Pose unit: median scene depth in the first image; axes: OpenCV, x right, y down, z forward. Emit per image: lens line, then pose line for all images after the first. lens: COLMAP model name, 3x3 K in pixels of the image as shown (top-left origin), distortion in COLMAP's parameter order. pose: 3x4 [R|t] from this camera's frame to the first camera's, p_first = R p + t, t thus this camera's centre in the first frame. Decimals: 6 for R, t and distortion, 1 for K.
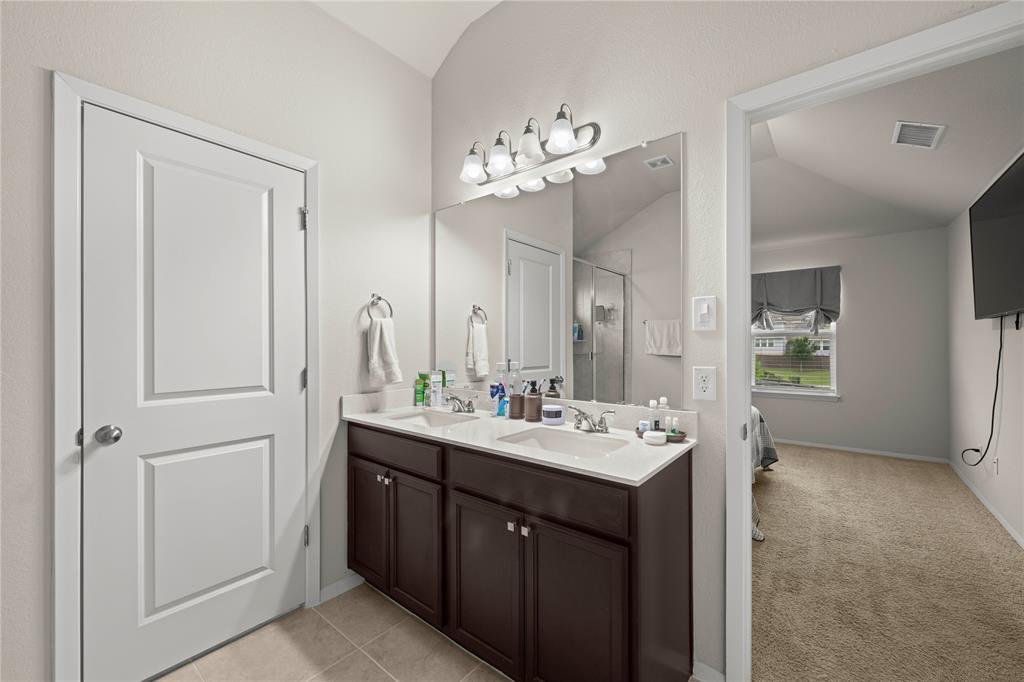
lens RADIAL K [[406.1, 0, 512.1], [0, 406.1, 341.4], [0, 0, 1]] dist [-0.003276, 0.000868]
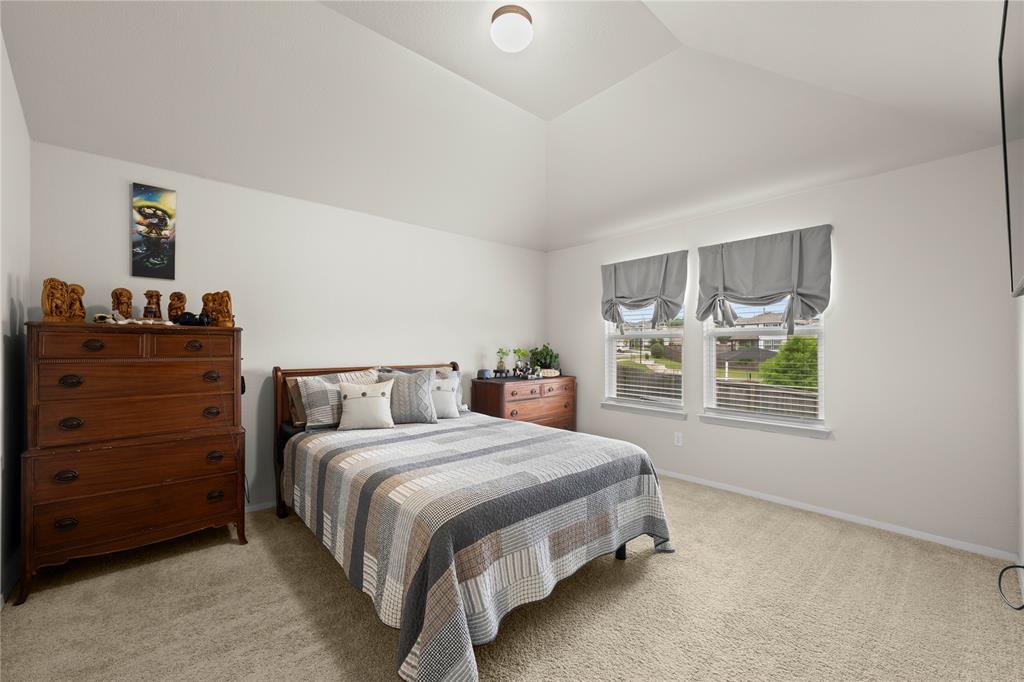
lens RADIAL K [[406.1, 0, 519.9], [0, 406.1, 343.9], [0, 0, 1]] dist [-0.003276, 0.000868]
pose [[0.987313, 0.002006, -0.158775, 0.422822], [-0.002243, 0.999997, -0.001309, 0.002003], [0.158772, 0.001648, 0.987314, 0.291770]]
